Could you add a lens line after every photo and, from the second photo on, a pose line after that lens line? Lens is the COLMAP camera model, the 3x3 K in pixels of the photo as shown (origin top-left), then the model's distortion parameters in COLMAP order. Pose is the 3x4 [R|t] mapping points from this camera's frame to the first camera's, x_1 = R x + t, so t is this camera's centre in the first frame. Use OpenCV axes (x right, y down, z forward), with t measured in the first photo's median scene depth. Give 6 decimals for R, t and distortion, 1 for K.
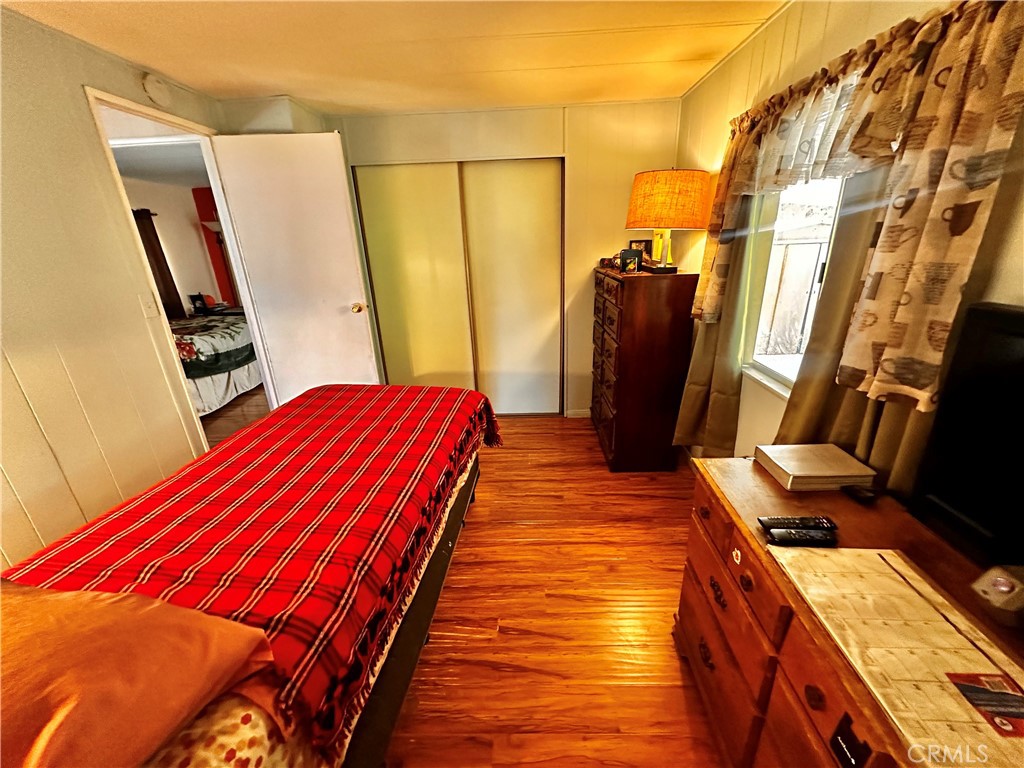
lens RADIAL K [[409.4, 0, 516.4], [0, 409.4, 384.2], [0, 0, 1]] dist [-0.003608, 0.001573]
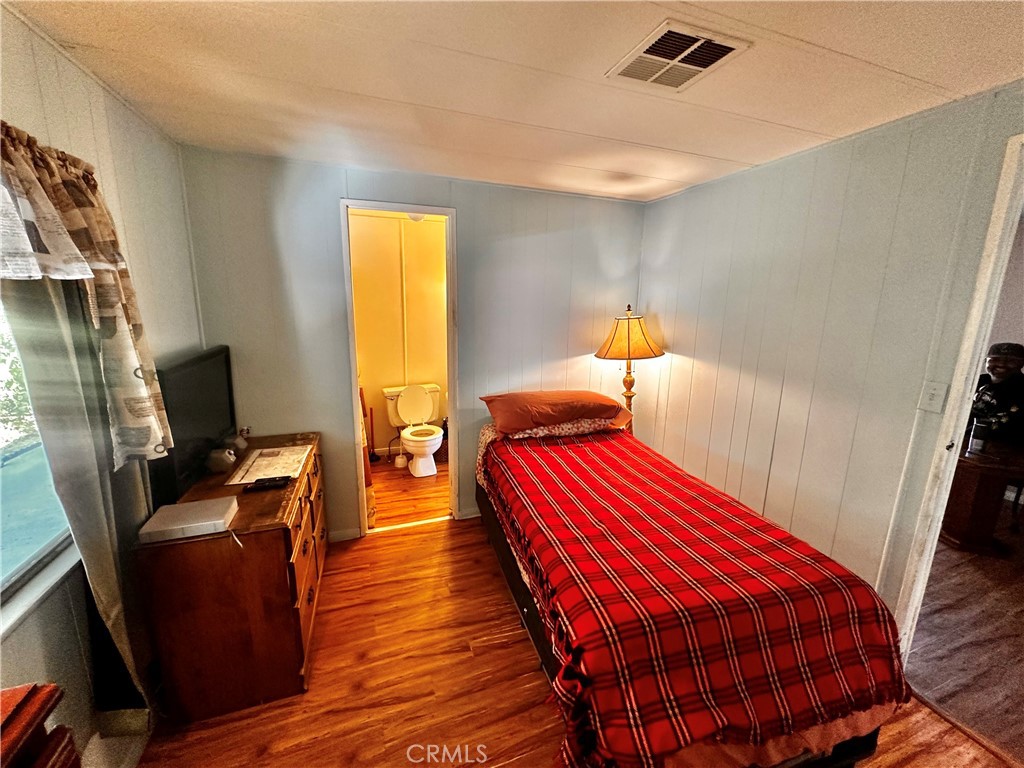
lens RADIAL K [[409.4, 0, 513.2], [0, 409.4, 380.9], [0, 0, 1]] dist [-0.003608, 0.001573]
pose [[-0.930254, 0.094503, -0.354539, 0.158924], [-0.110012, 0.849970, 0.515216, -0.567274], [0.350037, 0.518285, -0.780291, 1.357611]]
